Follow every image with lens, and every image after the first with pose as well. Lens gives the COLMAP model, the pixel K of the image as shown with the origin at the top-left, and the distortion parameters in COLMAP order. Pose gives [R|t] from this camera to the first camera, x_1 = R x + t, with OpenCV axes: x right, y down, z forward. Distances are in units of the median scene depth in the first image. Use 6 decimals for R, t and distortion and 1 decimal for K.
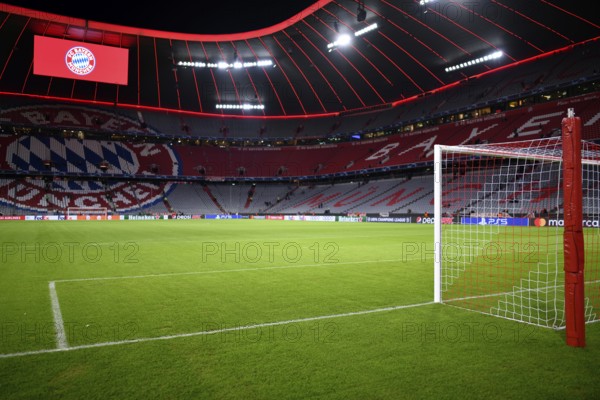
lens RADIAL K [[484.7, 0, 301.3], [0, 484.7, 200.9], [0, 0, 1]] dist [-0.029256, 0.006495]
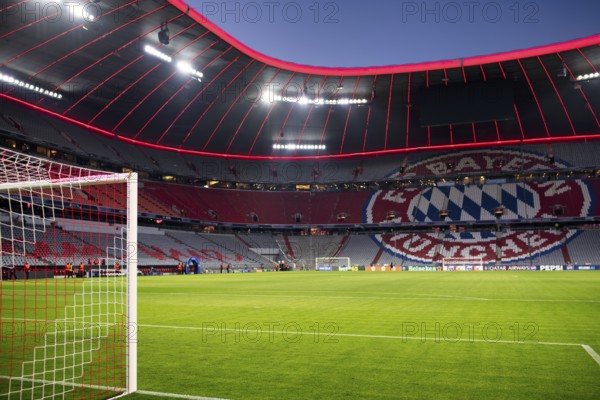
lens RADIAL K [[532.7, 0, 312.3], [0, 532.7, 257.3], [0, 0, 1]] dist [-0.037106, 0.015348]
pose [[0.657684, -0.013008, -0.753181, 0.113840], [0.025020, 0.999676, 0.004583, 0.000859], [0.752878, -0.021859, 0.657797, 0.071679]]
